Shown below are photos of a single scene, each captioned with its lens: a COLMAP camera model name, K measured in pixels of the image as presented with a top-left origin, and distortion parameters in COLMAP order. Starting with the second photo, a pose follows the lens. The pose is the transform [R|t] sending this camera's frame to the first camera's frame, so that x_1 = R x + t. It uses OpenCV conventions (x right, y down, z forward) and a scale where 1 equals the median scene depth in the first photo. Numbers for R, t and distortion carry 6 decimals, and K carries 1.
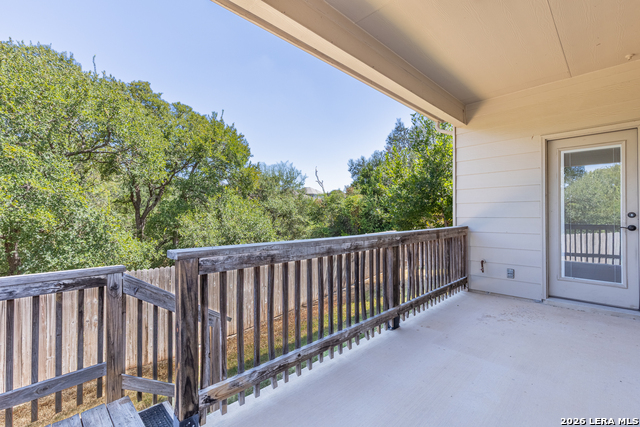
lens RADIAL K [[289.0, 0, 324.0], [0, 289.0, 214.2], [0, 0, 1]] dist [0.007692, 0.000348]
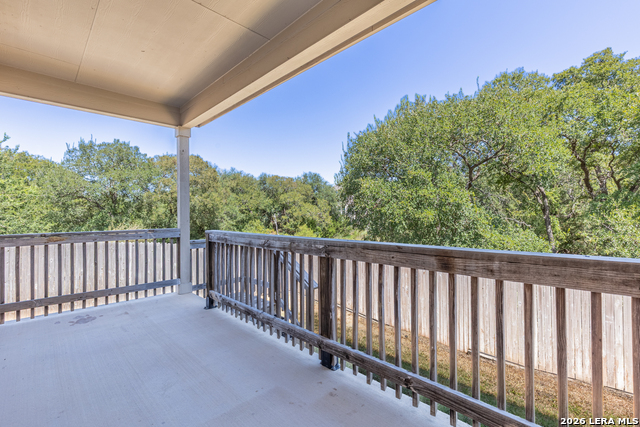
lens RADIAL K [[289.0, 0, 323.9], [0, 289.0, 214.8], [0, 0, 1]] dist [0.007692, 0.000348]
pose [[-0.014402, 0.000026, -0.999896, 1.043077], [0.016428, 0.999865, -0.000211, 0.001131], [0.999761, -0.016429, -0.014400, 1.056460]]
